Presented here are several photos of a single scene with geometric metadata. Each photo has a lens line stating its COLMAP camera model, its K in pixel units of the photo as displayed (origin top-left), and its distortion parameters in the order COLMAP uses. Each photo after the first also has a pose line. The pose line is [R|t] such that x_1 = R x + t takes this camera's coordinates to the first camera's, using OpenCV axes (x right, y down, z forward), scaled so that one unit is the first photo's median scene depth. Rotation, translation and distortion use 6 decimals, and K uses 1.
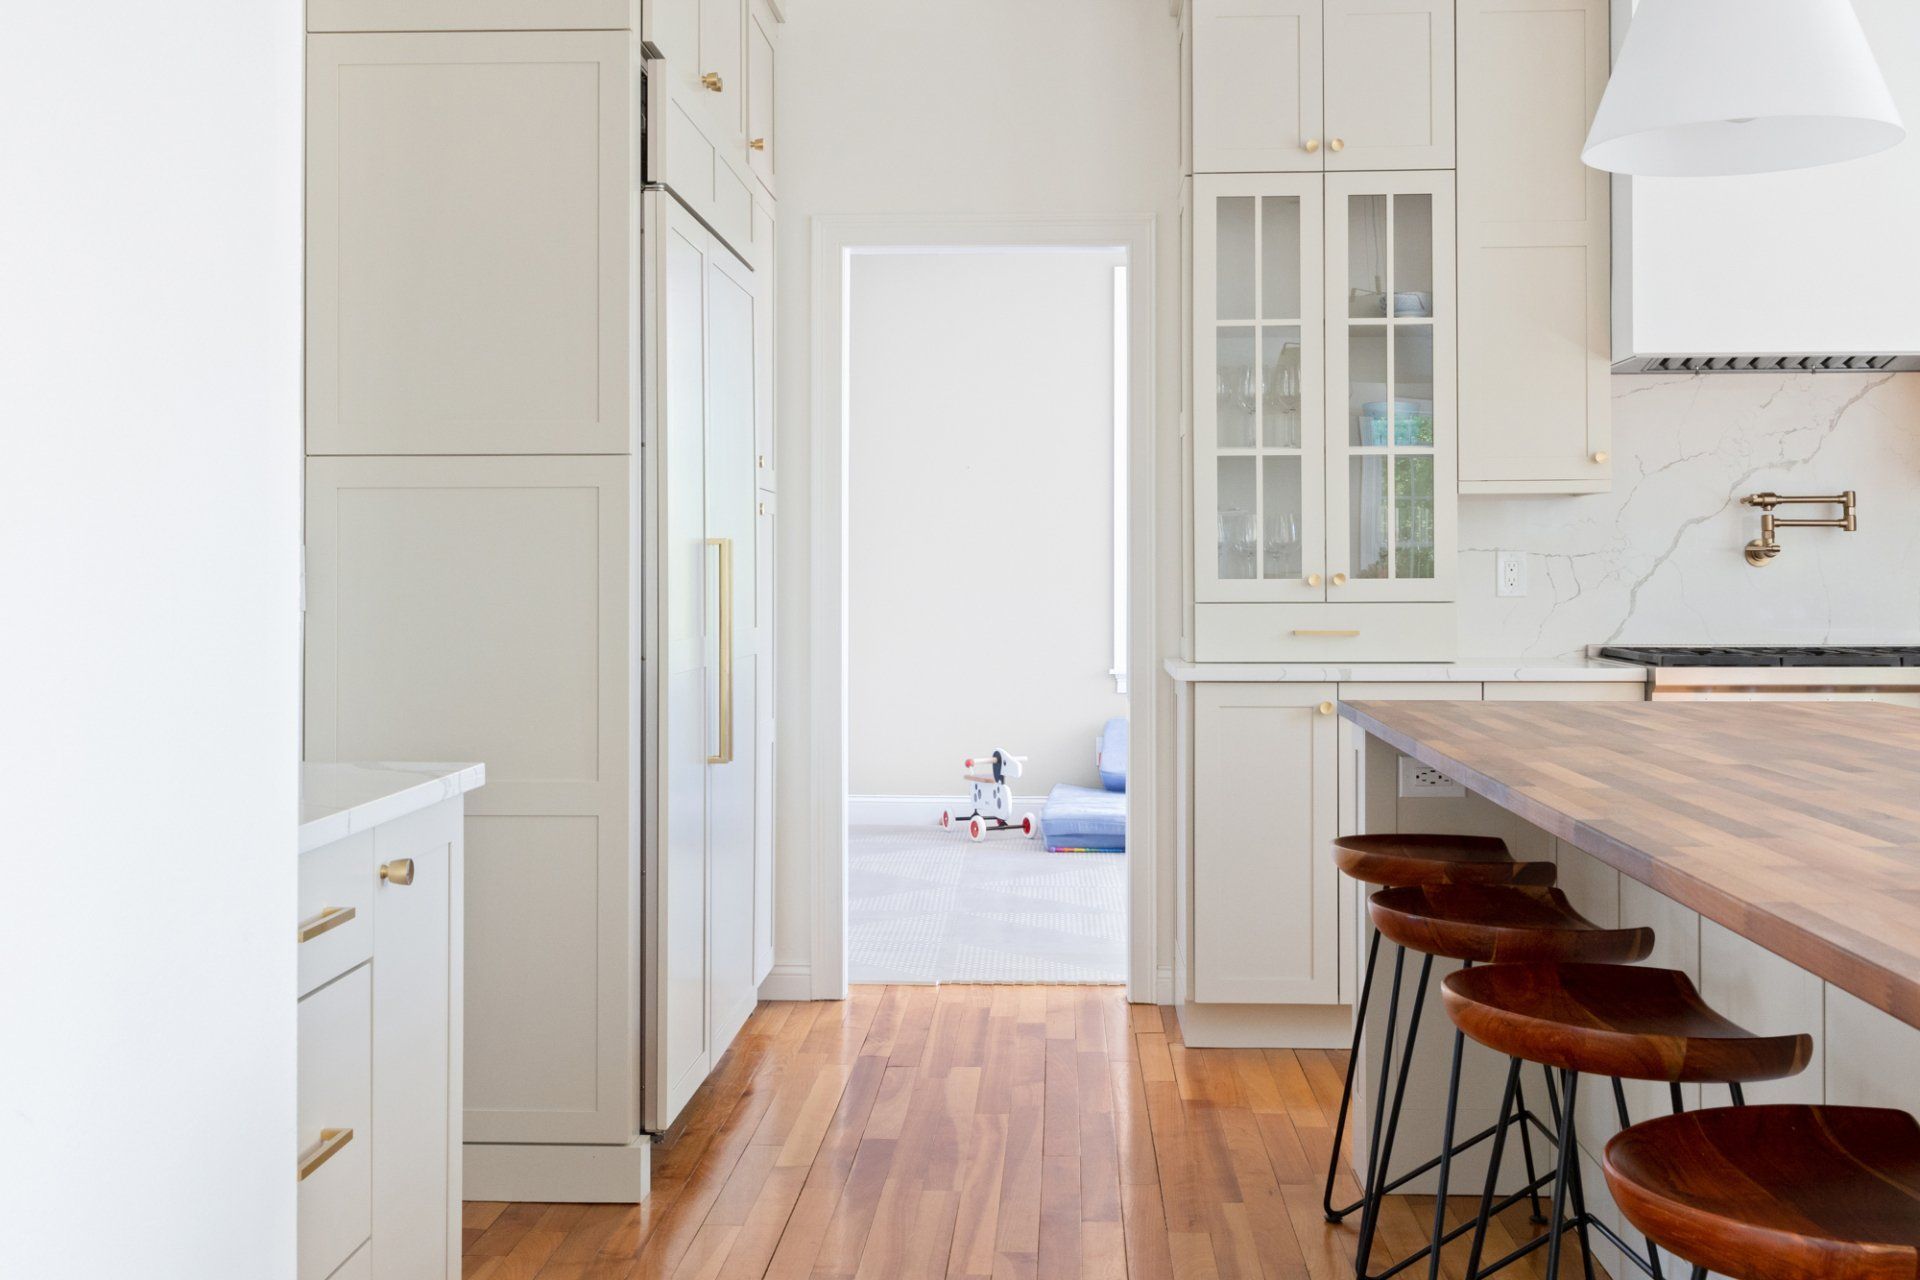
lens RADIAL K [[2288.1, 0, 955.8], [0, 2288.1, 558.5], [0, 0, 1]] dist [0.013891, 0.020253]
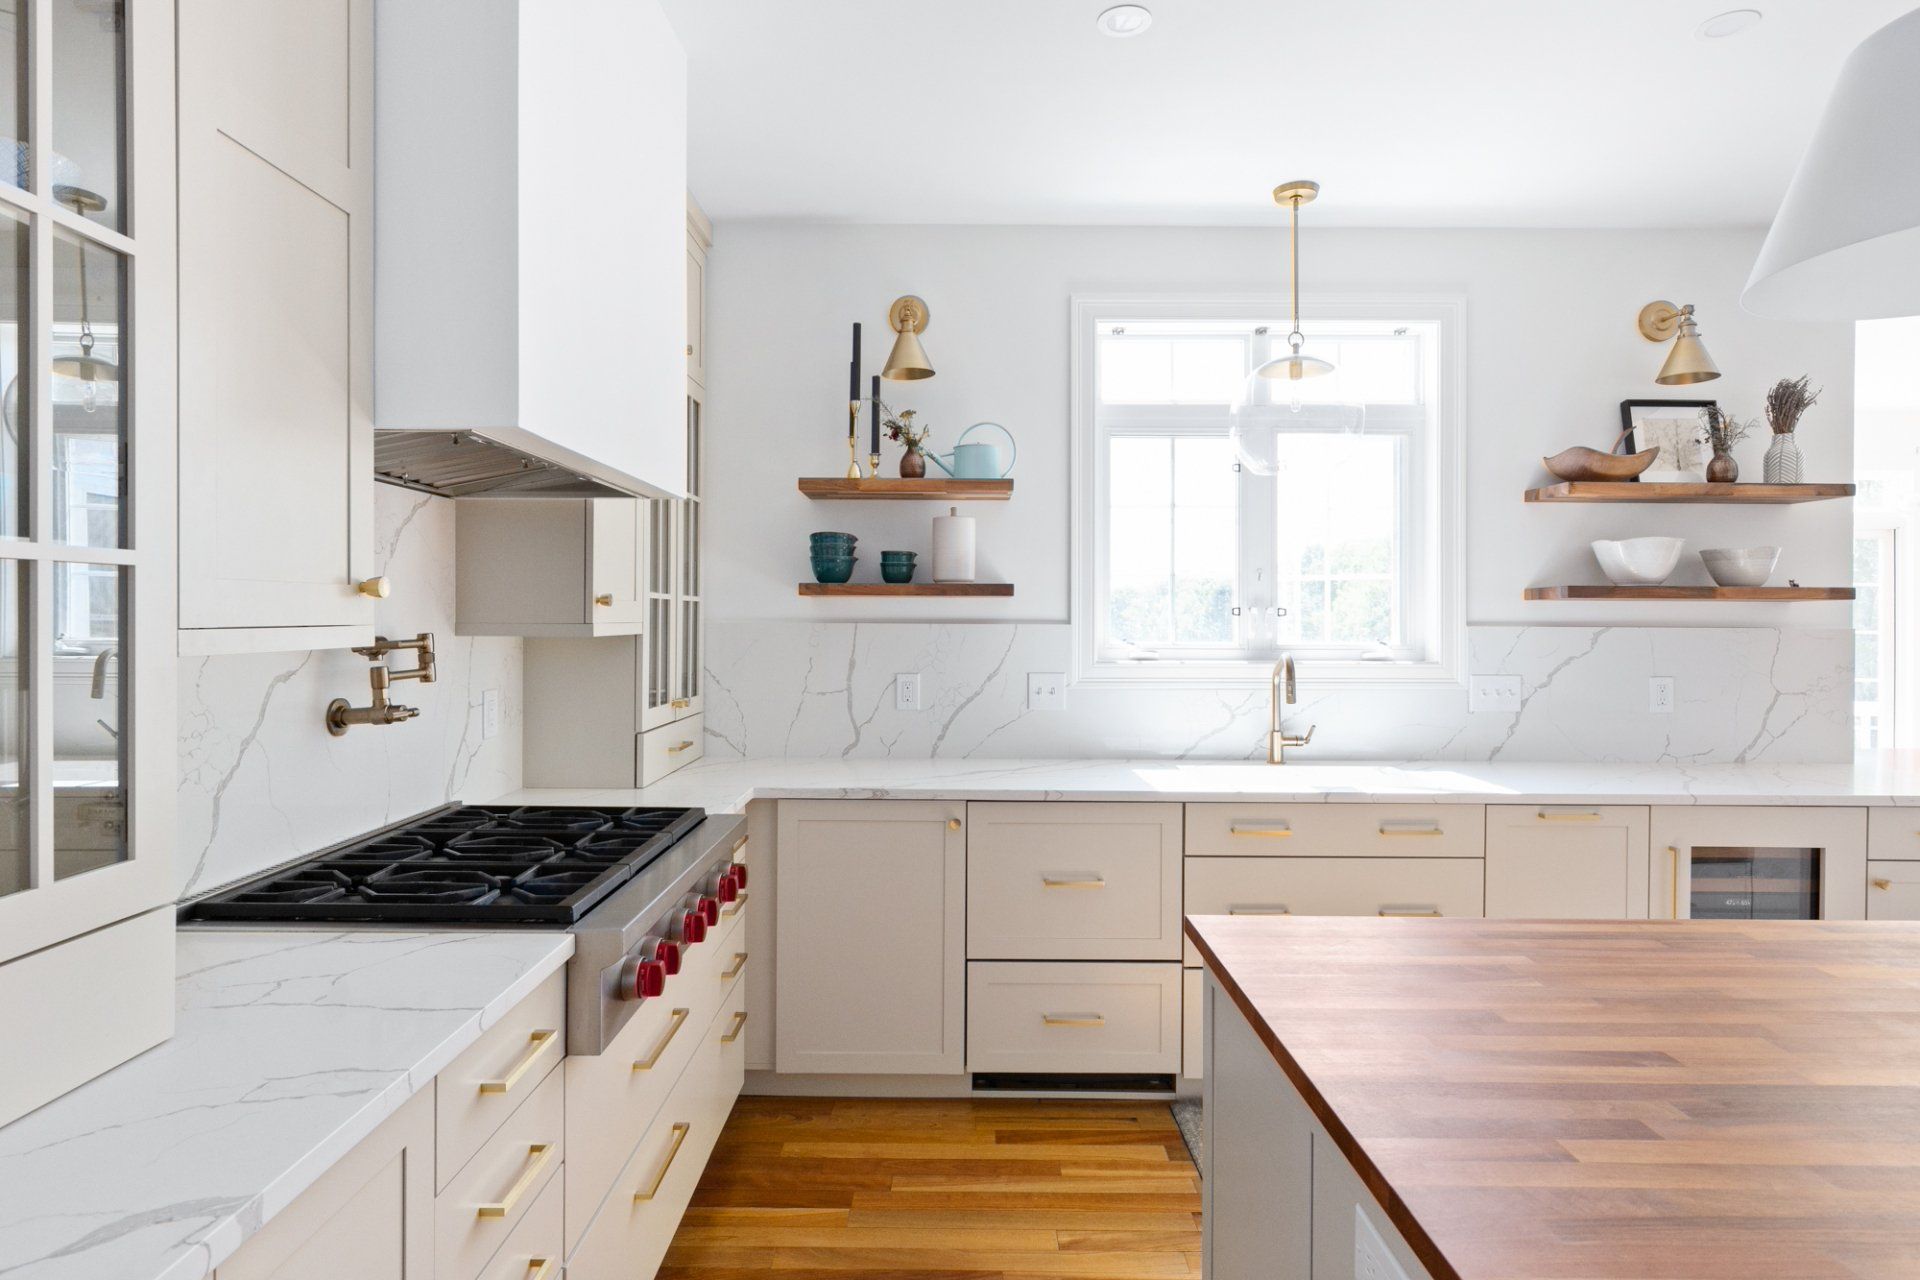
lens RADIAL K [[1030.5, 0, 956.5], [0, 1030.5, 621.6], [0, 0, 1]] dist [0.001209, -0.001088]
pose [[-0.040859, -0.000789, 0.999165, 0.012947], [-0.008408, 0.999965, 0.000446, -0.036284], [-0.999130, -0.008382, -0.040865, 0.850391]]
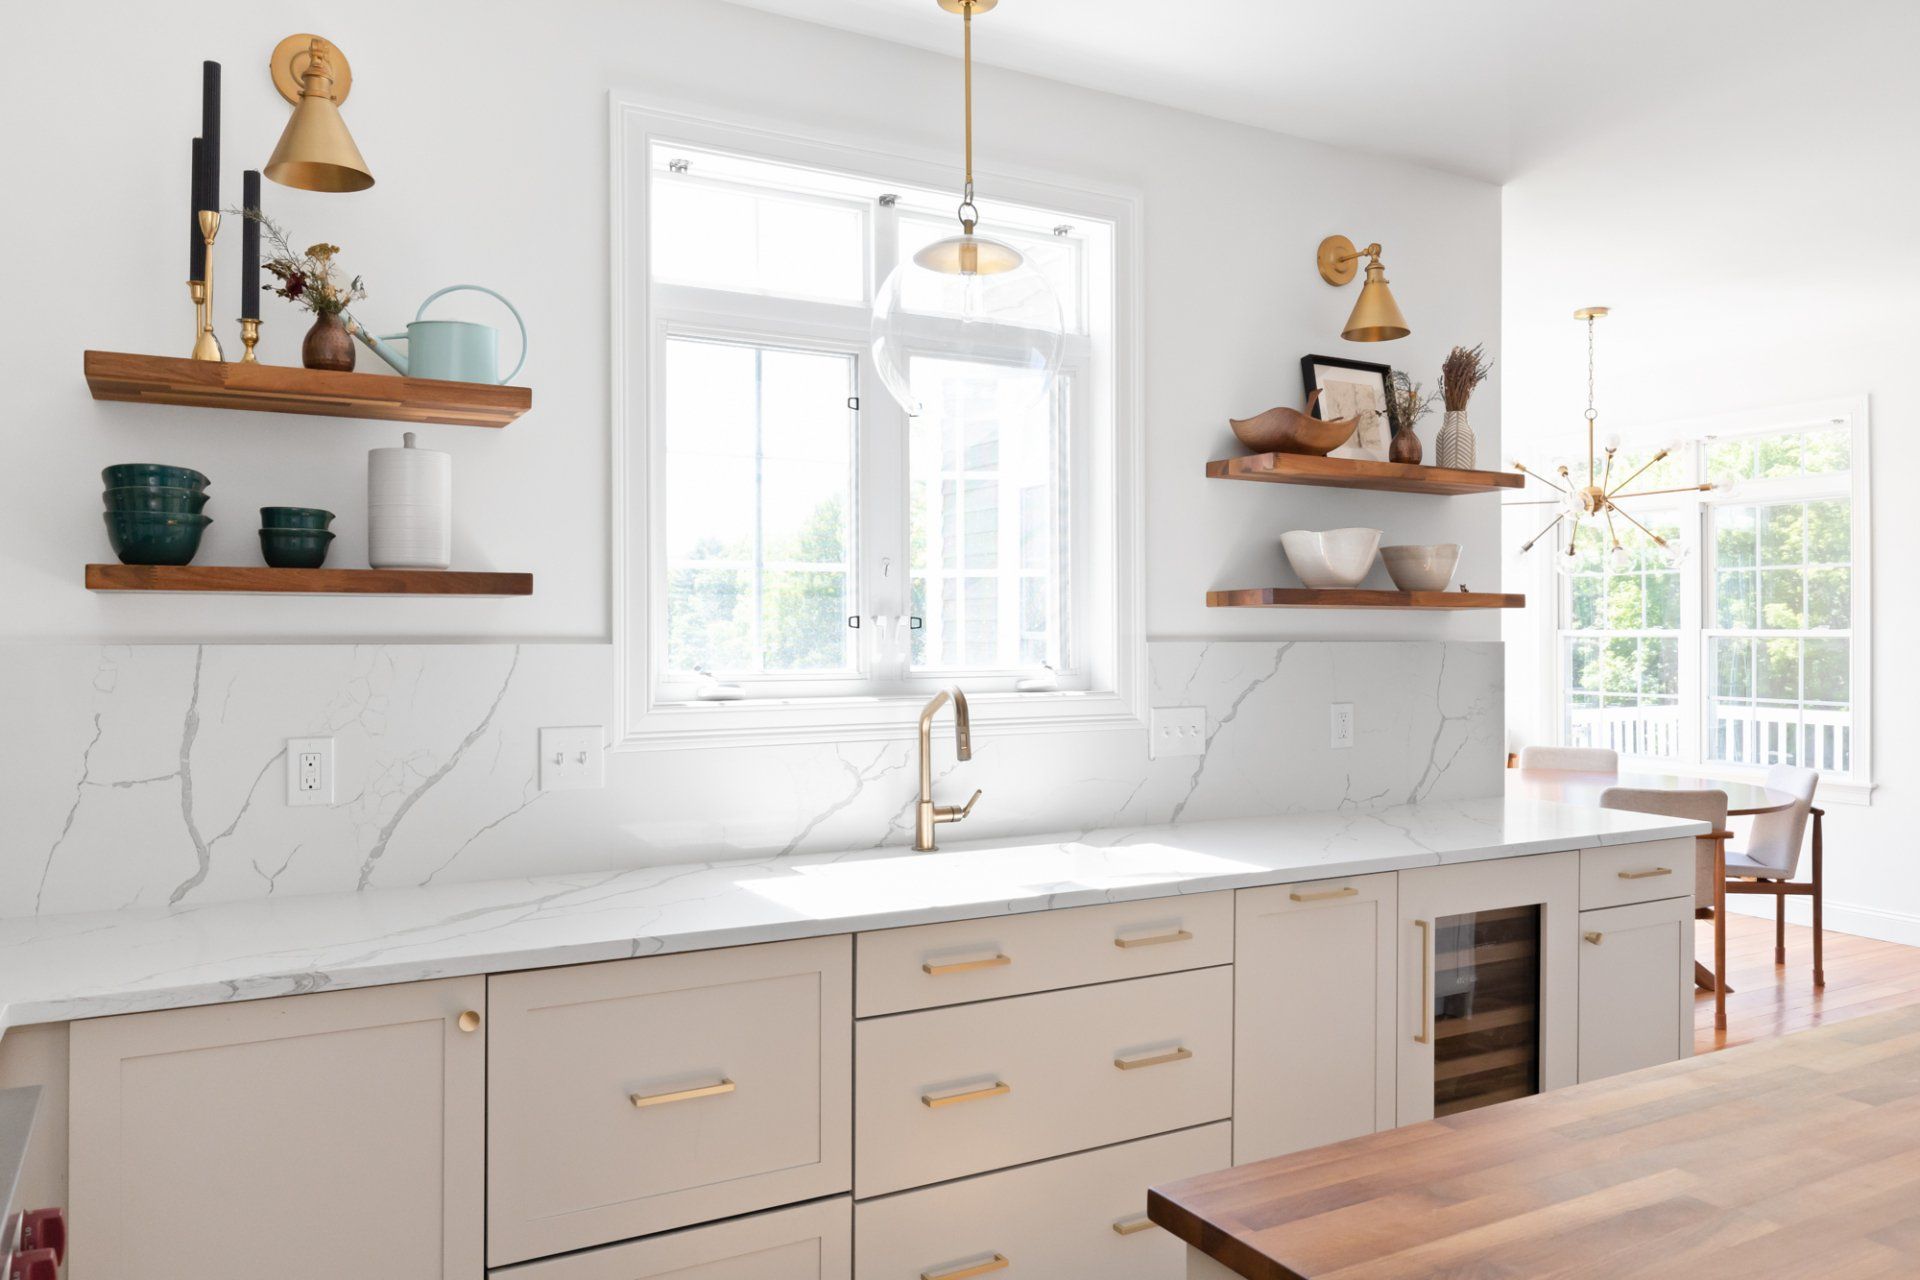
lens RADIAL K [[1383.5, 0, 957.0], [0, 1383.5, 630.8], [0, 0, 1]] dist [0.000151, -0.001929]
pose [[-0.526004, 0.003881, 0.850473, 0.140330], [-0.002461, 0.999978, -0.006086, -0.036847], [-0.850478, -0.005294, -0.525983, 0.910028]]
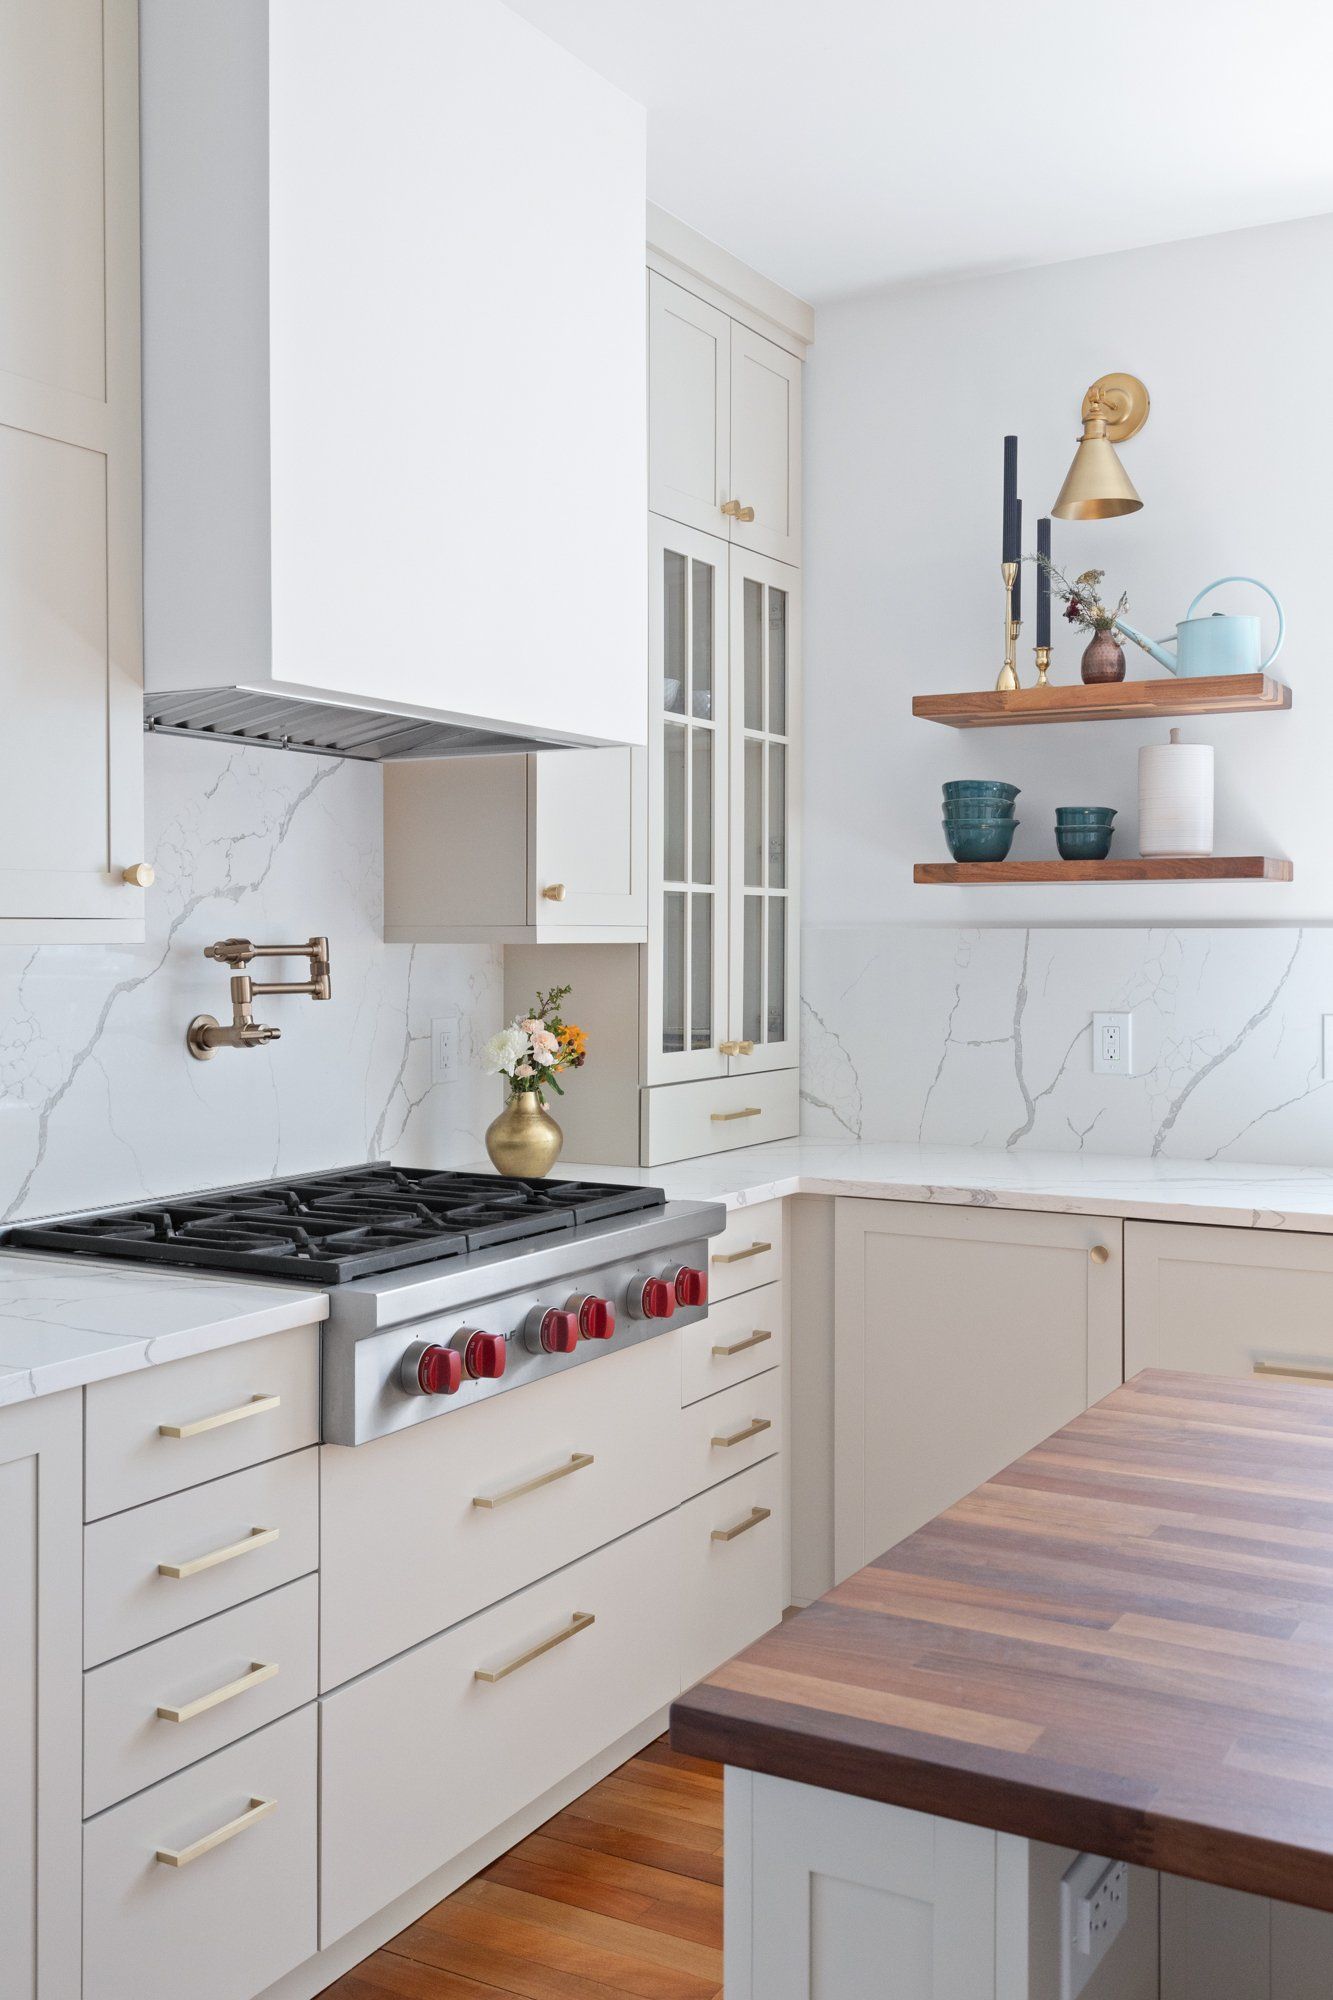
lens RADIAL K [[1901.4, 0, 663.9], [0, 1901.4, 952.5], [0, 0, 1]] dist [0.018051, 0.004248]
pose [[0.453386, -0.004045, 0.891305, -0.043072], [-0.004939, 0.999963, 0.007050, -0.030135], [-0.891300, -0.007598, 0.453350, 0.692872]]
